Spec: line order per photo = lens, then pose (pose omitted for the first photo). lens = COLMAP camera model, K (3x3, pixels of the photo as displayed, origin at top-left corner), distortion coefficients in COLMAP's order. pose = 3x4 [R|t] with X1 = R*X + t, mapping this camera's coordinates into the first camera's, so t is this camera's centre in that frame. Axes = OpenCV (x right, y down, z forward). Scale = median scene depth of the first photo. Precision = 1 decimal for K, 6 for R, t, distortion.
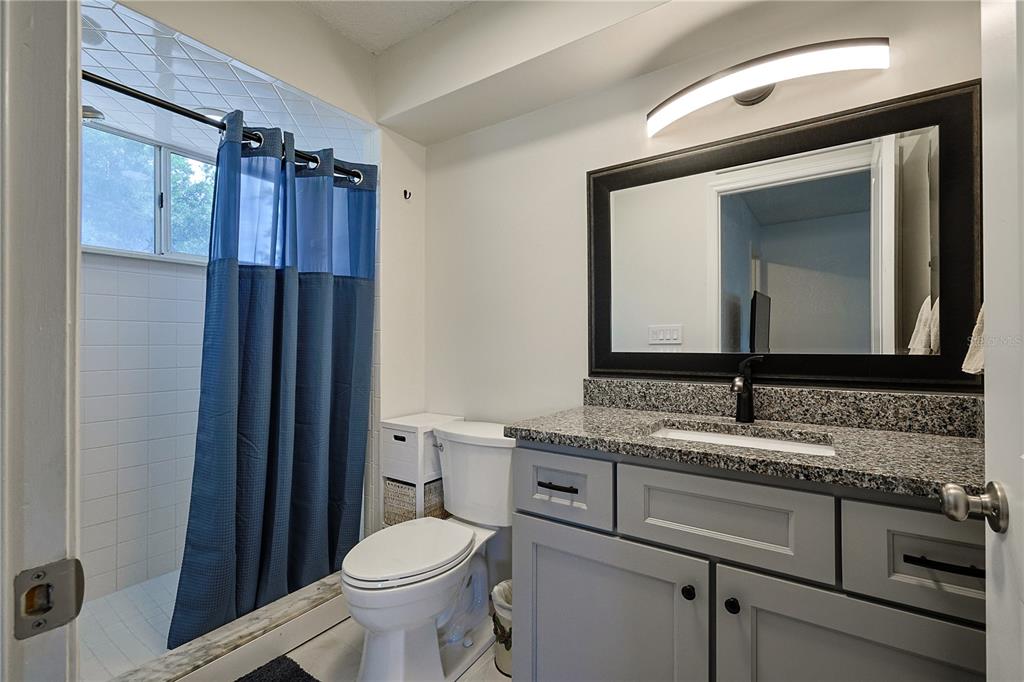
lens RADIAL K [[449.0, 0, 512.0], [0, 449.0, 341.0], [0, 0, 1]] dist [0.002150, 0.000306]
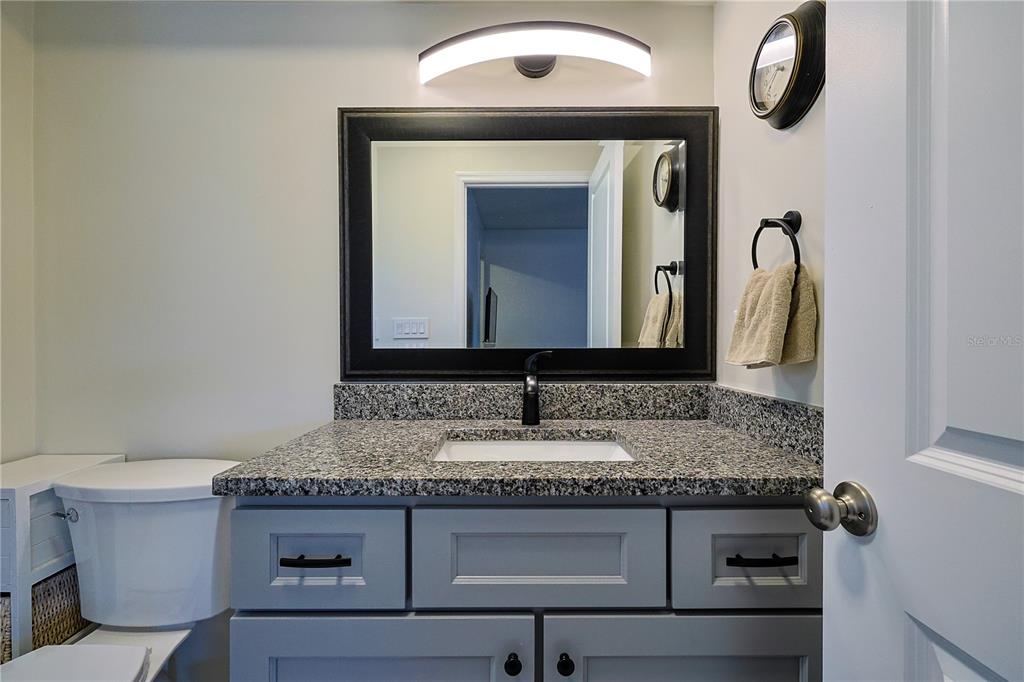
lens RADIAL K [[449.0, 0, 512.0], [0, 449.0, 341.0], [0, 0, 1]] dist [0.002150, 0.000306]
pose [[0.823622, -0.003907, 0.567125, -0.028442], [-0.003271, 0.999927, 0.011640, 0.002173], [-0.567129, -0.011442, 0.823549, 0.298581]]
